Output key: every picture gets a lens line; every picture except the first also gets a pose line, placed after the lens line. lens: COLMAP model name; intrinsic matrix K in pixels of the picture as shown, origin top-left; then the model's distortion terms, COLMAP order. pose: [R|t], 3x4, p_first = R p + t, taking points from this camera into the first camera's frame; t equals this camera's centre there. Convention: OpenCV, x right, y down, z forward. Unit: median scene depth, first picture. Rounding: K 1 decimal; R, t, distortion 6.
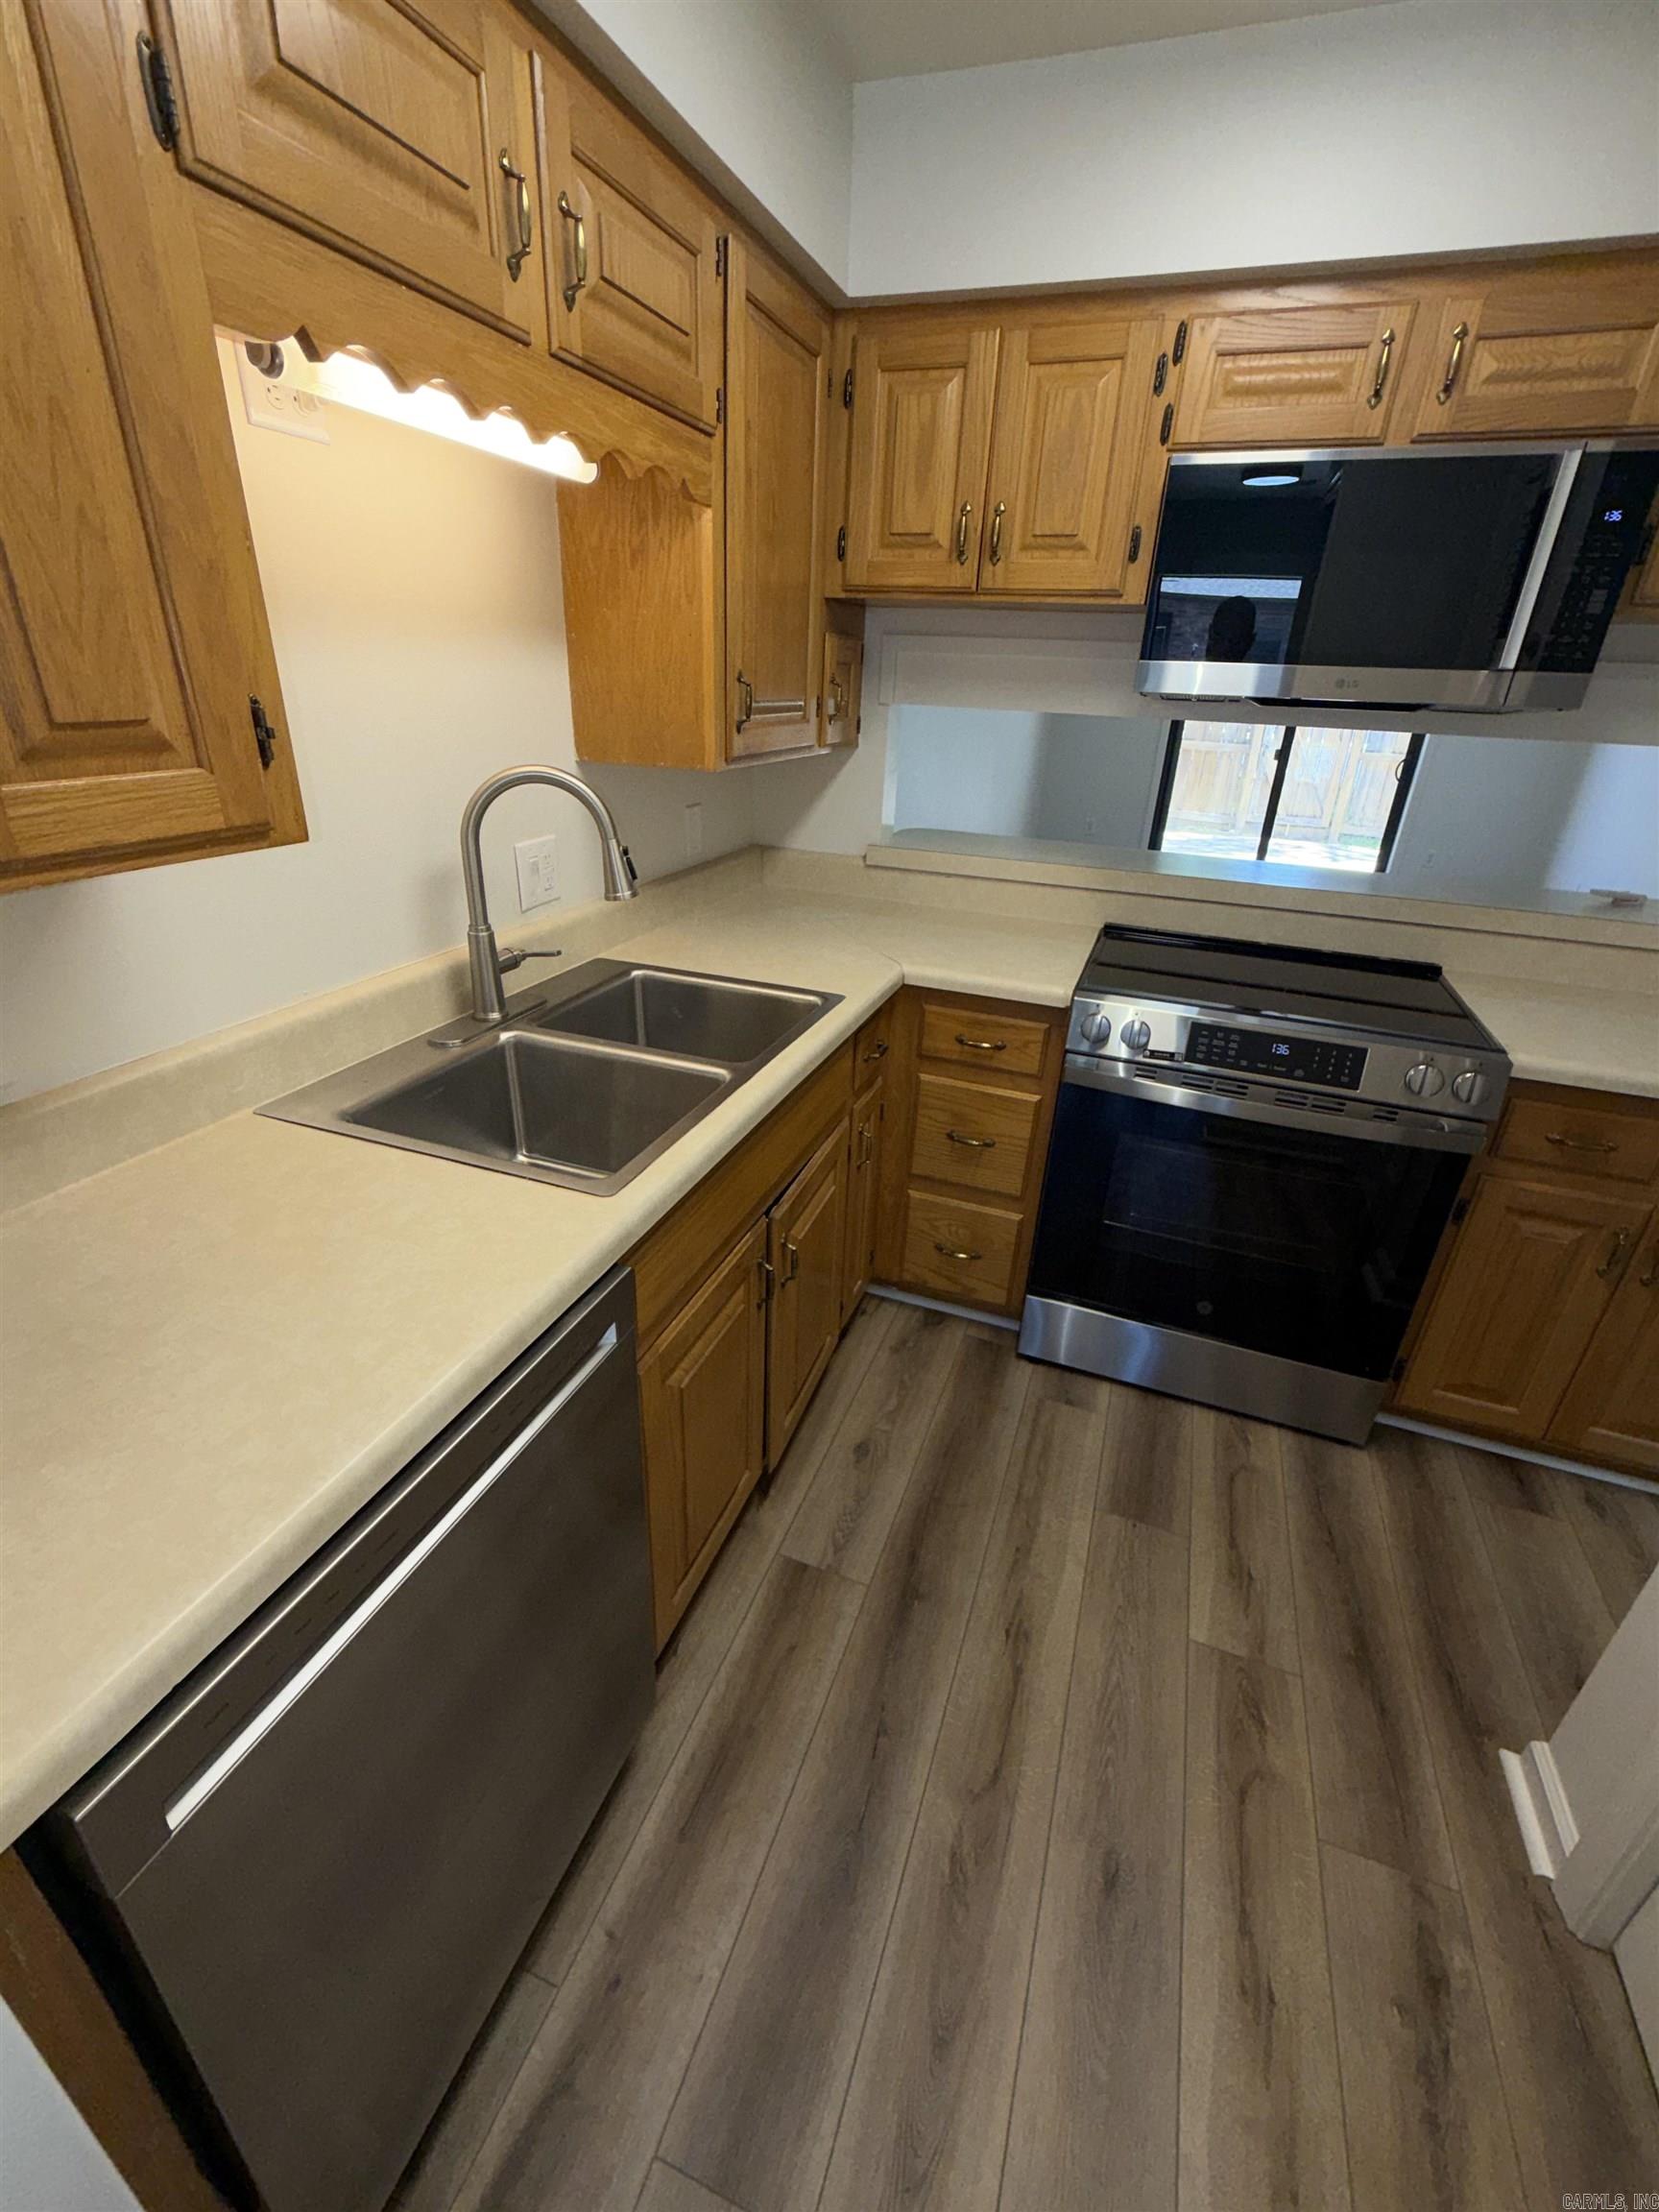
lens RADIAL K [[933.8, 0, 825.6], [0, 933.8, 1106.4], [0, 0, 1]] dist [-0.000230, 0.000058]
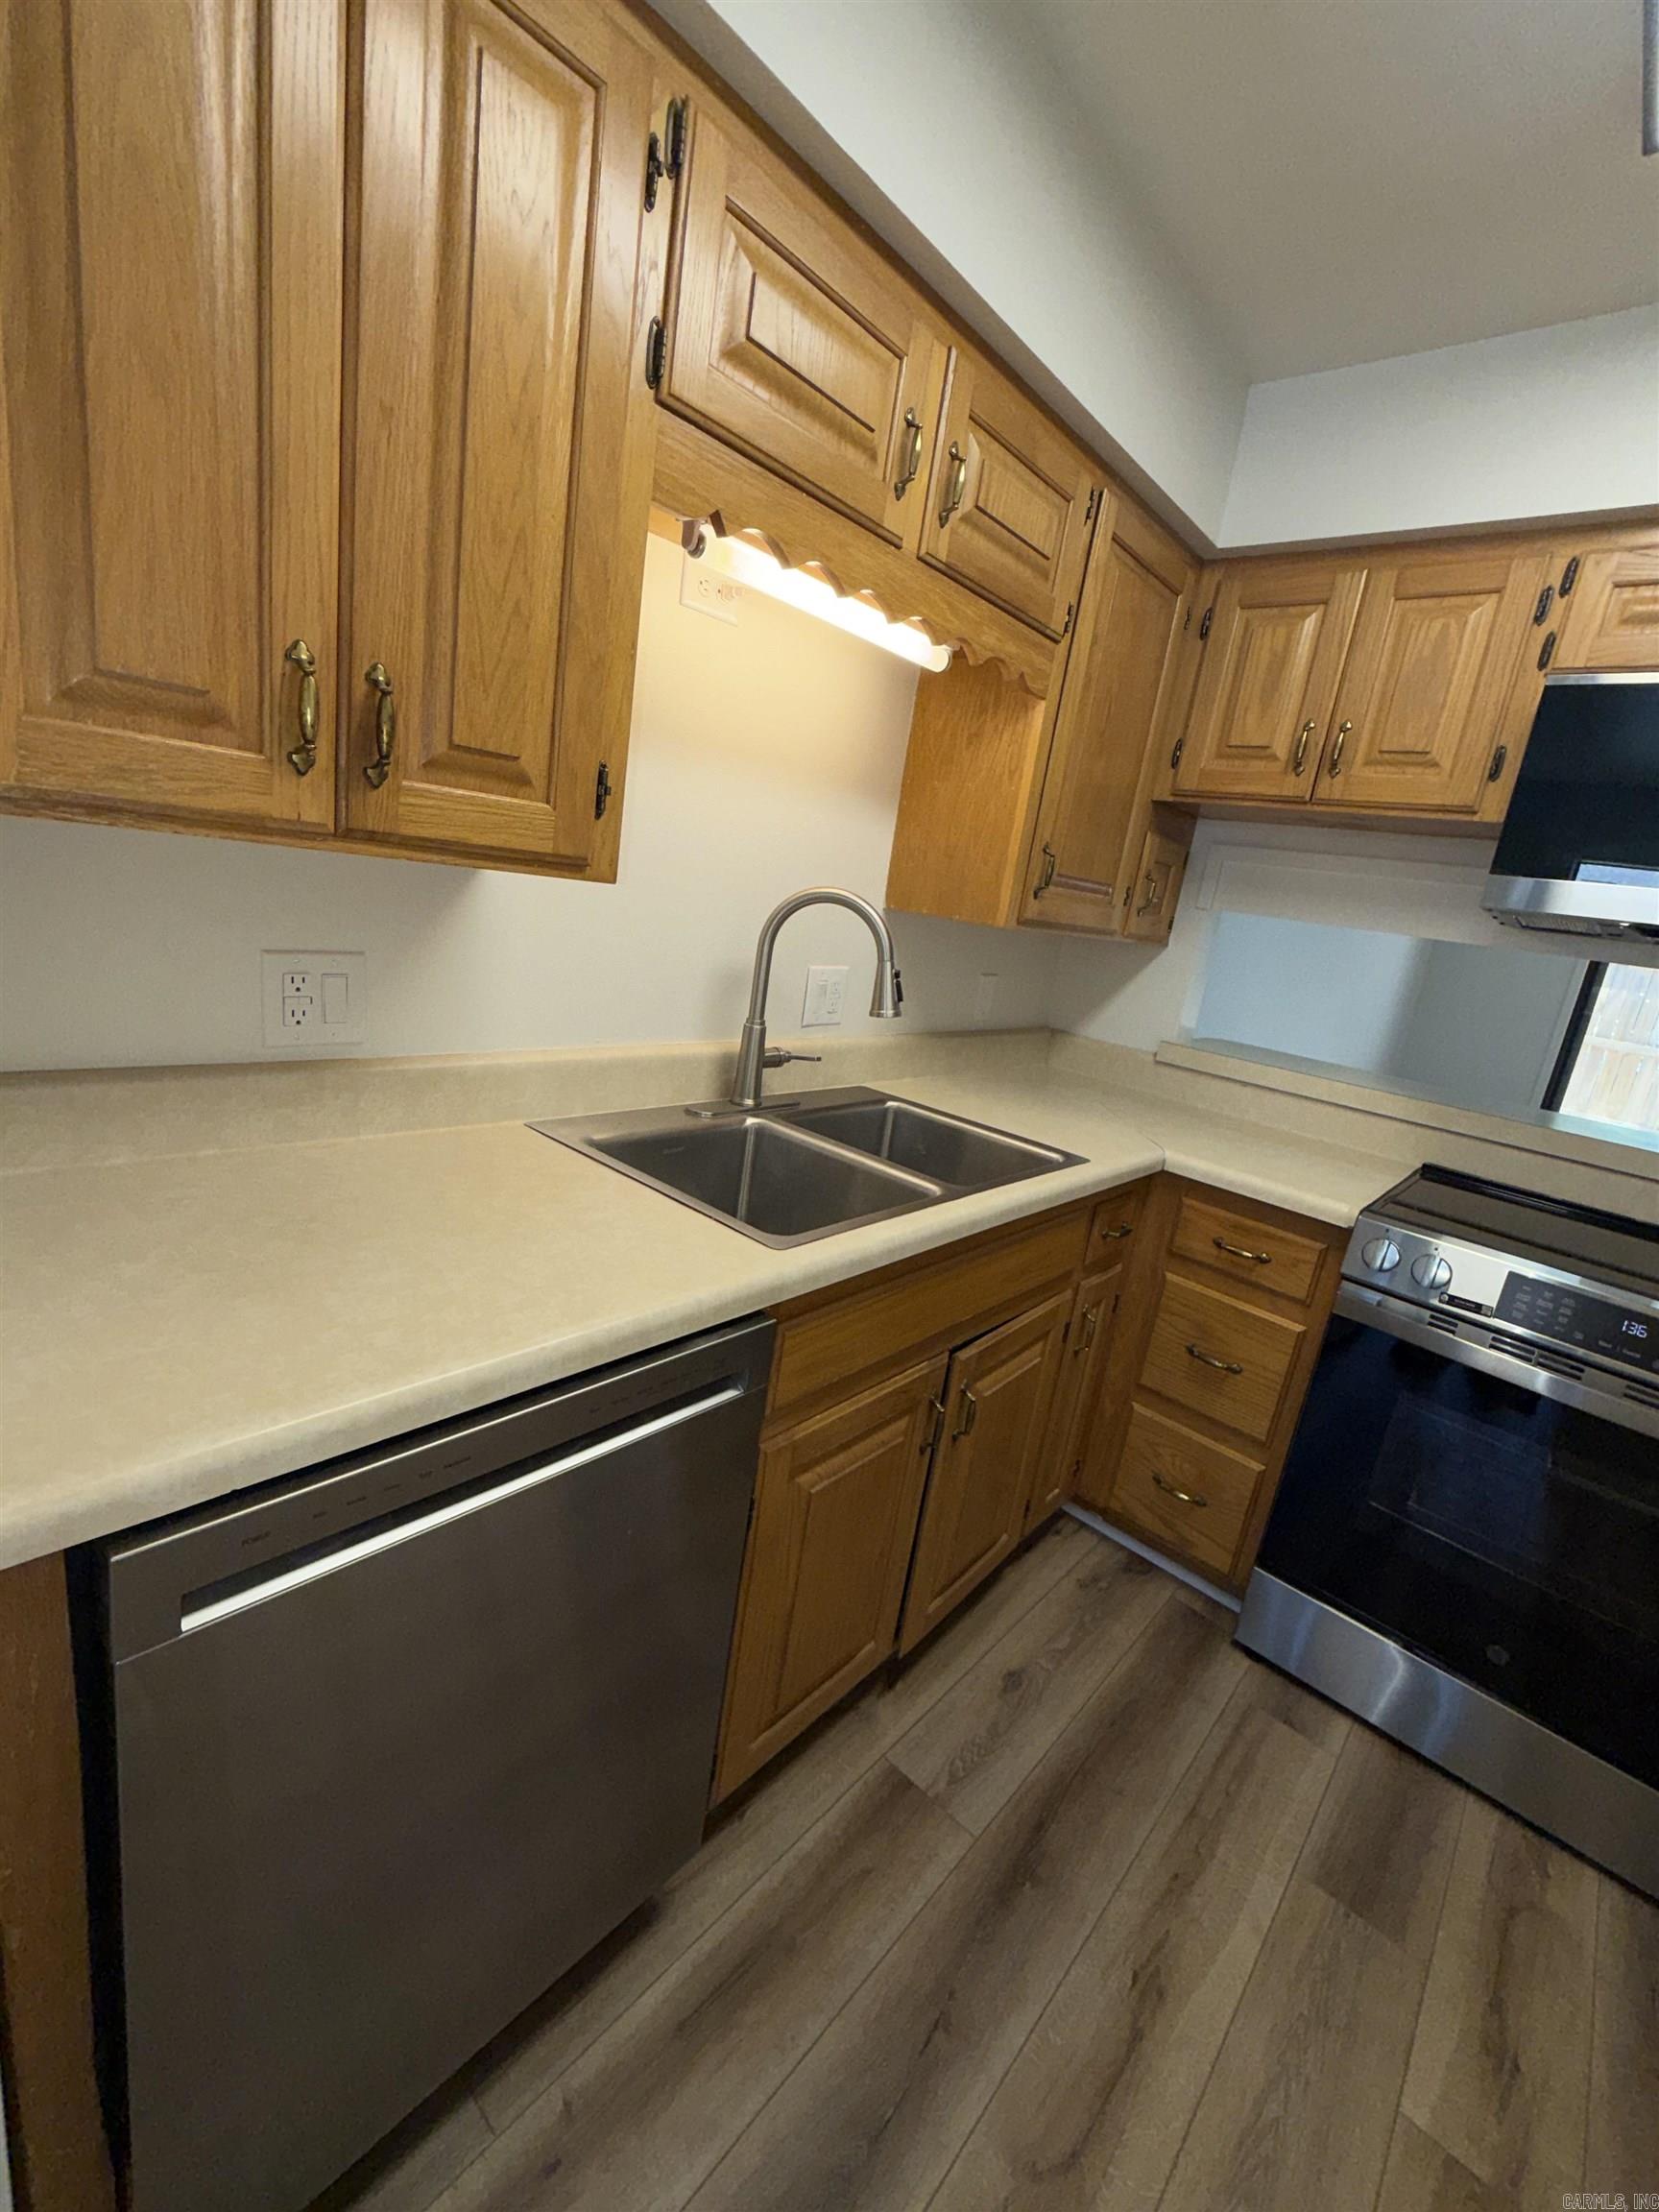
lens RADIAL K [[933.8, 0, 825.6], [0, 933.8, 1106.4], [0, 0, 1]] dist [-0.000230, 0.000058]
pose [[0.928069, 0.177527, -0.327372, 0.074813], [-0.247701, 0.950682, -0.186675, 0.077846], [0.278086, 0.254337, 0.926272, 0.023639]]
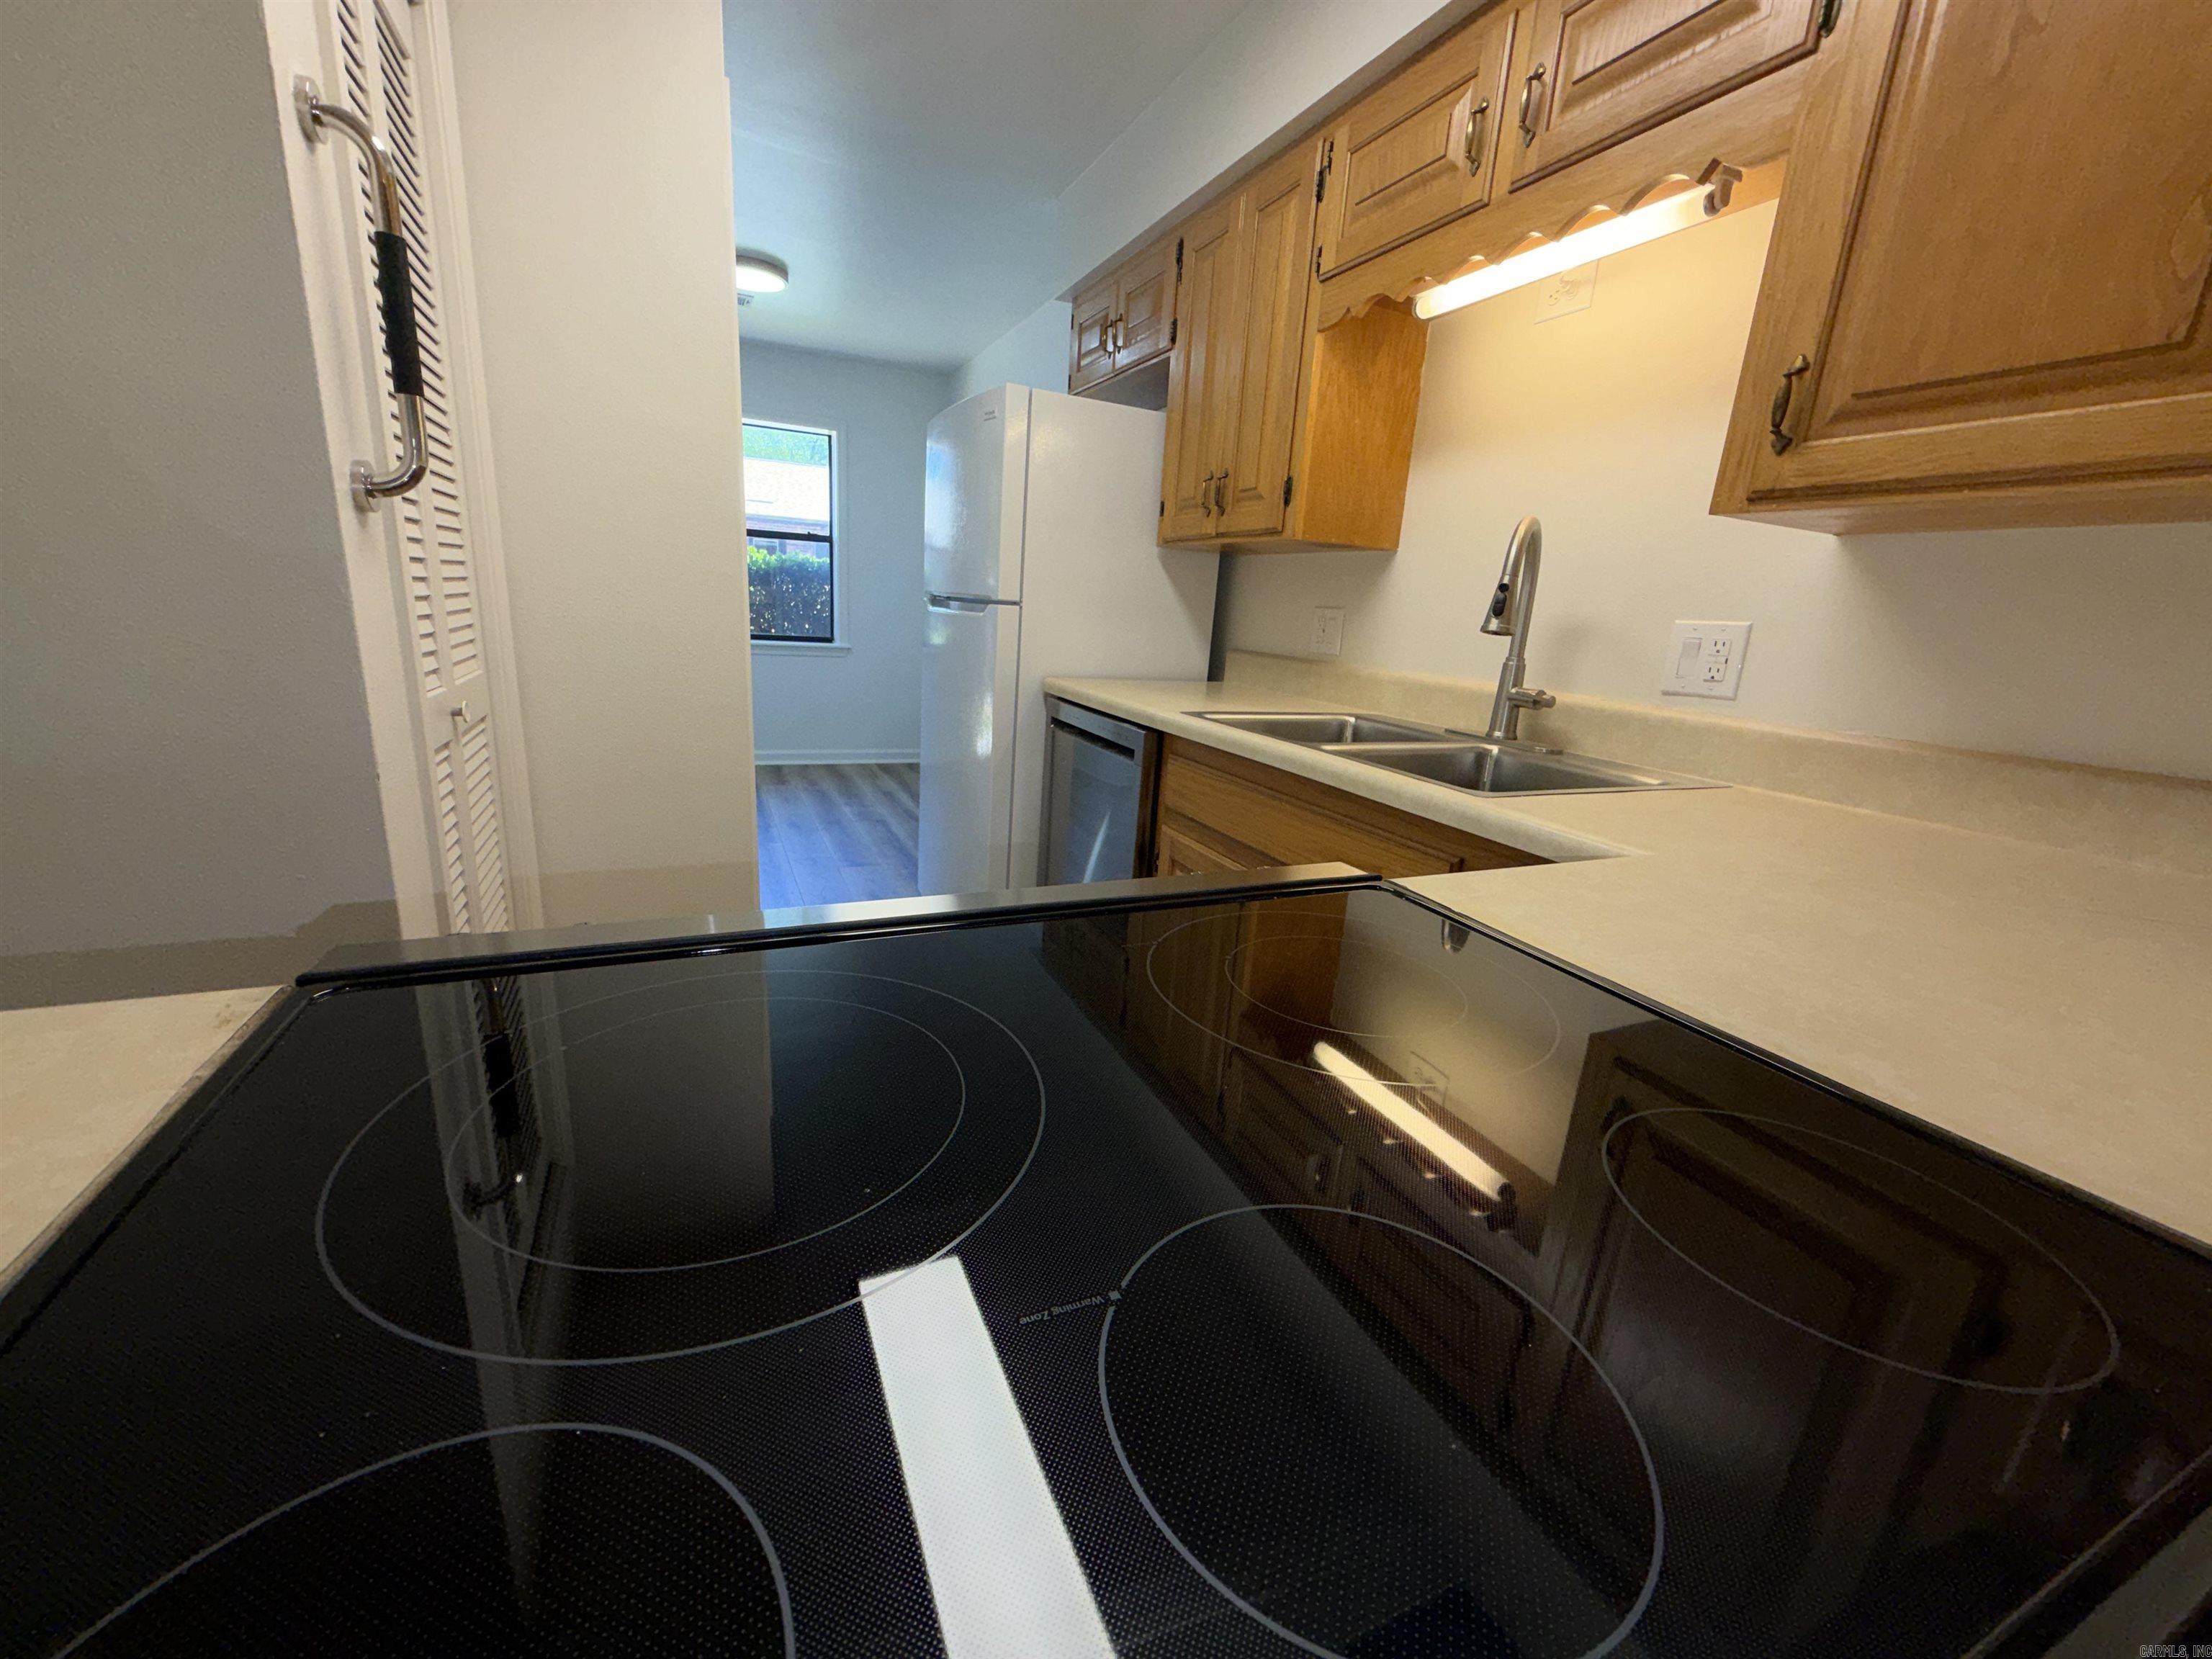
lens RADIAL K [[880.5, 0, 1106.0], [0, 880.5, 829.5], [0, 0, 1]] dist [-0.000392, -0.000087]
pose [[-0.703915, 0.092137, -0.704283, 0.704880], [-0.380638, 0.788217, 0.483557, -0.318093], [0.599681, 0.608461, -0.519767, 1.224774]]
